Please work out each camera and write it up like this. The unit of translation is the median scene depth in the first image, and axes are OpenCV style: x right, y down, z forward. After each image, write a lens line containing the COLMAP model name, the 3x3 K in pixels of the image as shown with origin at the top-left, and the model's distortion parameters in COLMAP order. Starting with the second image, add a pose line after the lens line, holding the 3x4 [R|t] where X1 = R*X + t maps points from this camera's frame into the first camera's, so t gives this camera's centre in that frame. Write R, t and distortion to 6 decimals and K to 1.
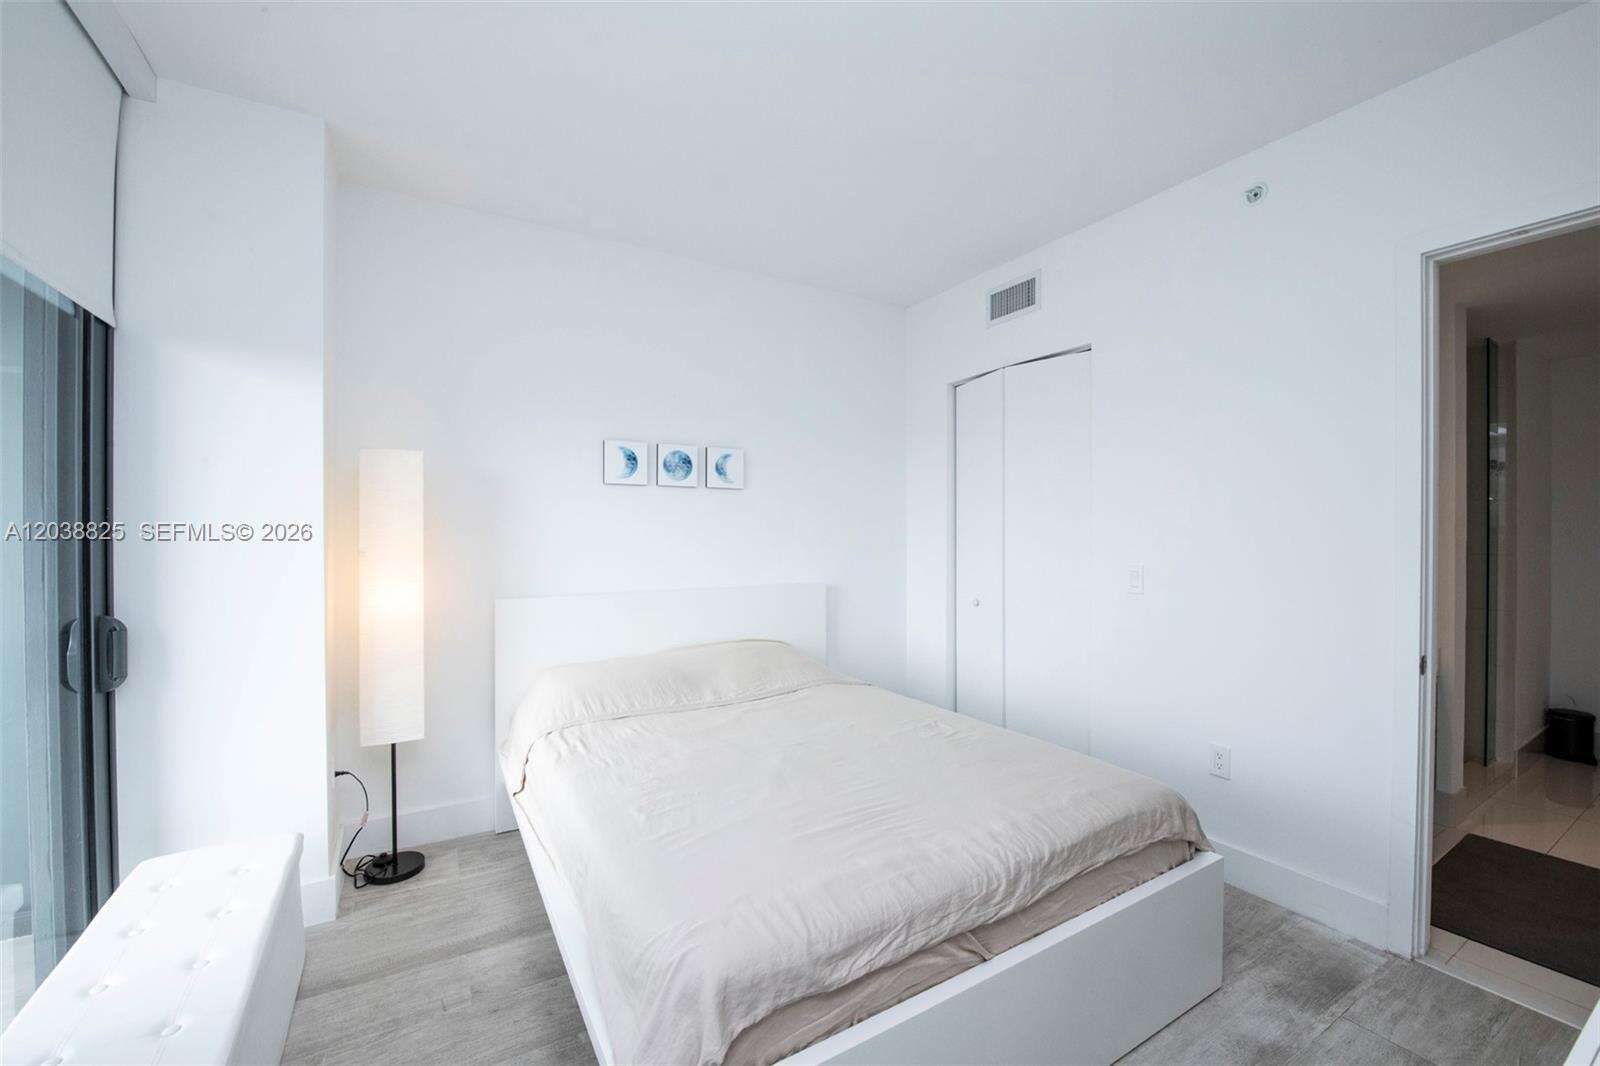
lens RADIAL K [[638.3, 0, 802.1], [0, 638.3, 535.4], [0, 0, 1]] dist [-0.017680, -0.000621]
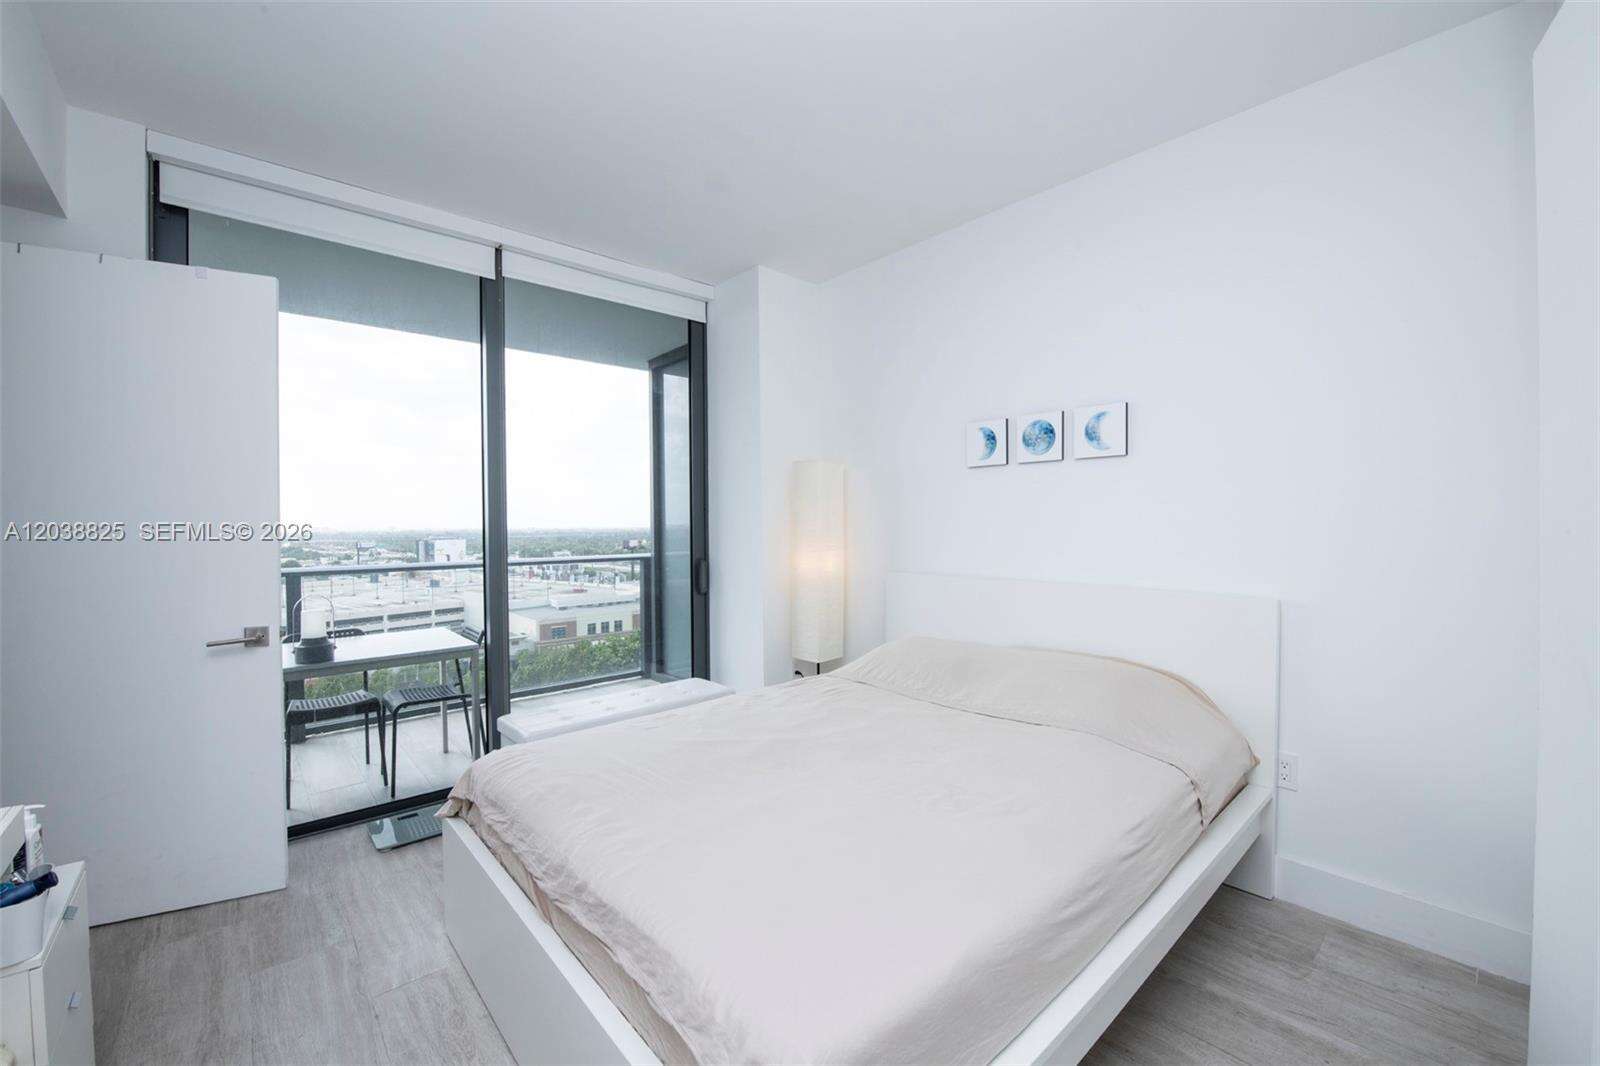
lens RADIAL K [[638.3, 0, 802.1], [0, 638.3, 535.4], [0, 0, 1]] dist [-0.017680, -0.000621]
pose [[0.195297, 0.018552, -0.980569, 0.610279], [0.000031, 0.999821, 0.018922, 0.007015], [0.980744, -0.003726, 0.195261, 0.534485]]
